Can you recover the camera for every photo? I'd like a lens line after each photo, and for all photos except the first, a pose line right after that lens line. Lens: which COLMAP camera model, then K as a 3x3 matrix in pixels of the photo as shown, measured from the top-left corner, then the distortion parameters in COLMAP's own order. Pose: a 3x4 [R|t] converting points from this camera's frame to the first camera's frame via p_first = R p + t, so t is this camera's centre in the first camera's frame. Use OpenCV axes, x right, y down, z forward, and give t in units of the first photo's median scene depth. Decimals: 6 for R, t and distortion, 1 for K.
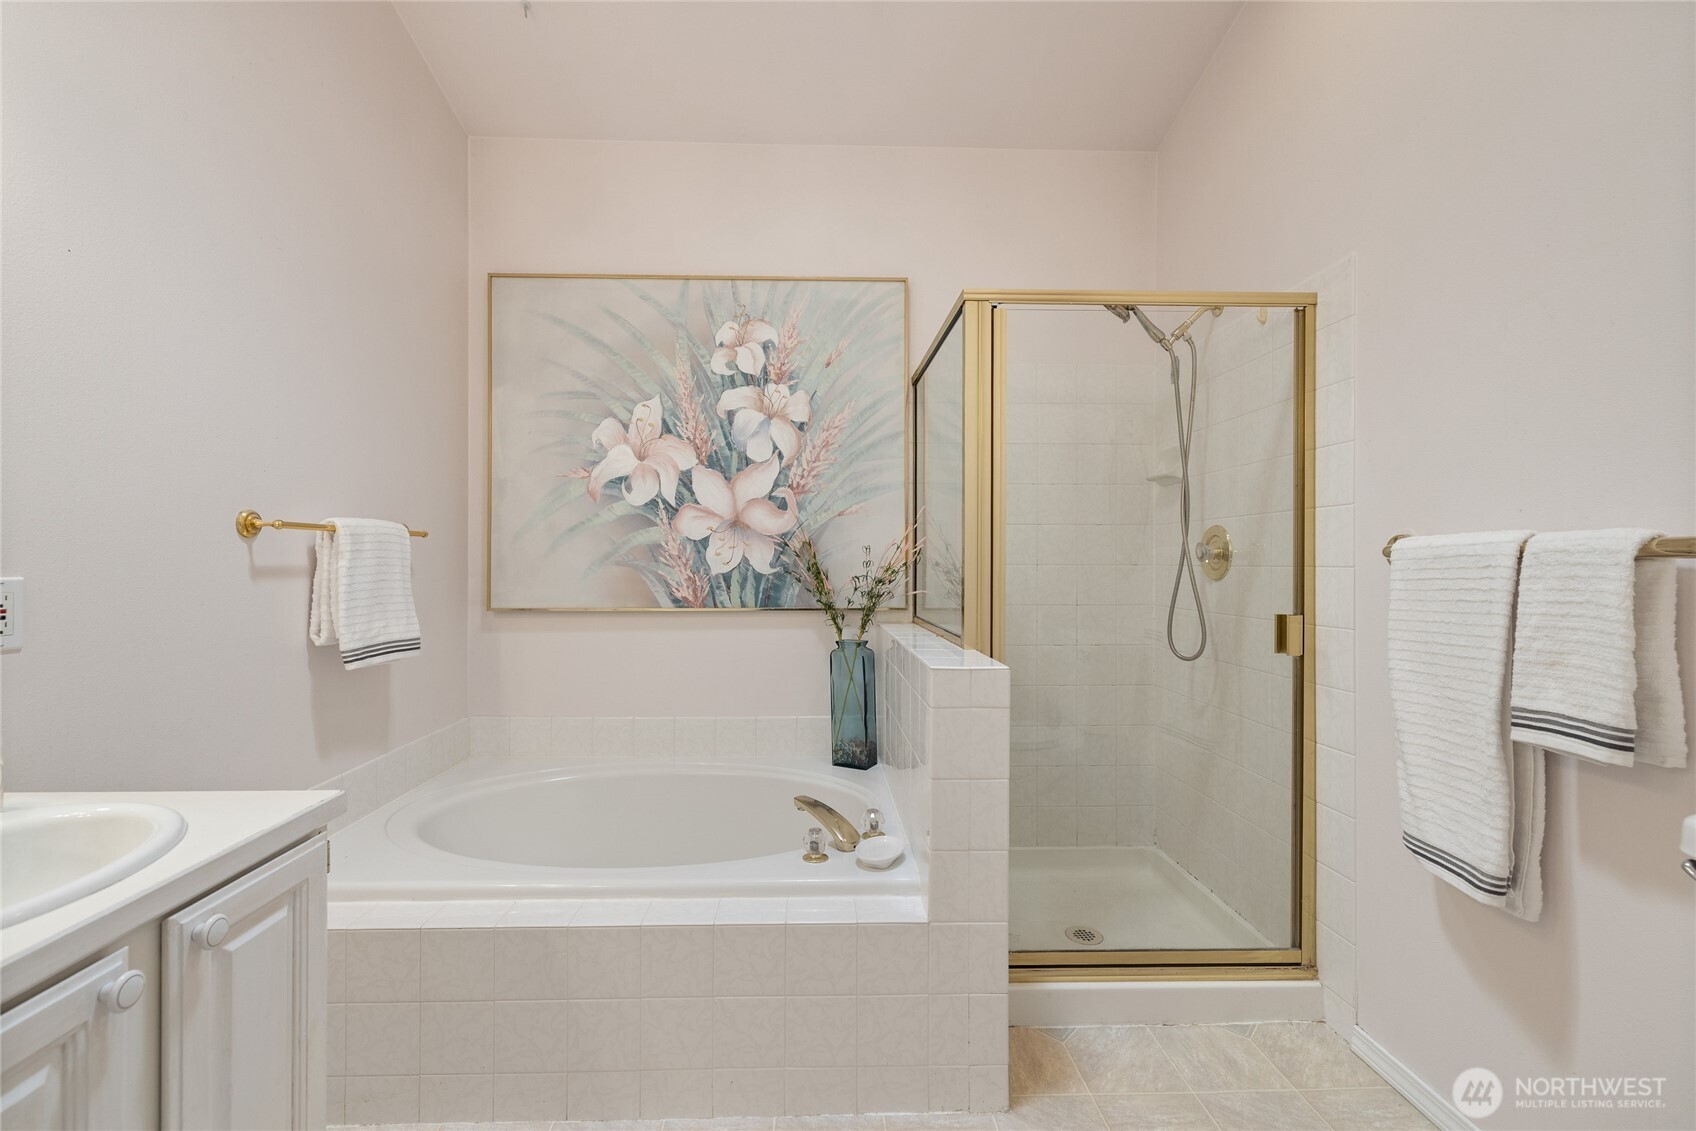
lens RADIAL K [[722.2, 0, 837.5], [0, 722.2, 563.5], [0, 0, 1]] dist [0.001260, 0.000454]
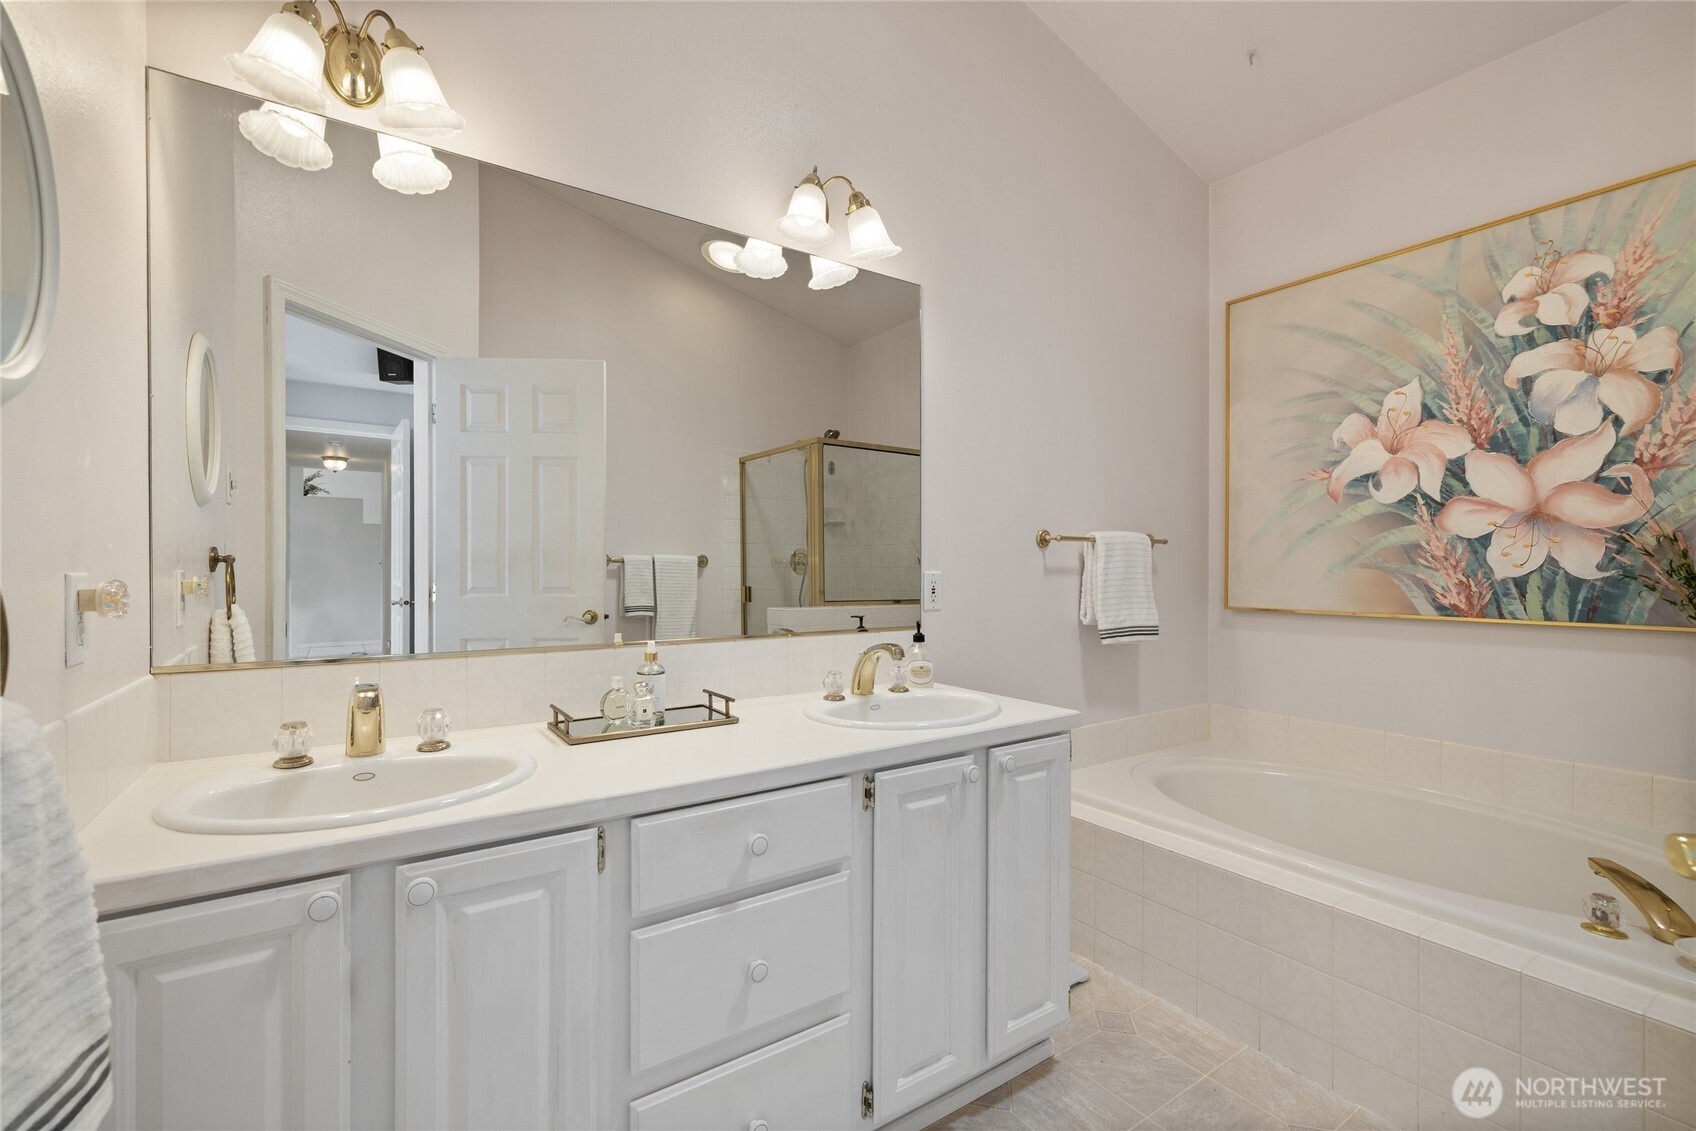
lens RADIAL K [[722.2, 0, 833.5], [0, 722.2, 565.4], [0, 0, 1]] dist [0.001260, 0.000454]
pose [[0.541899, -0.002386, -0.840440, 0.124604], [-0.001165, 0.999993, -0.003590, 0.003846], [0.840443, 0.002925, 0.541892, -0.104806]]
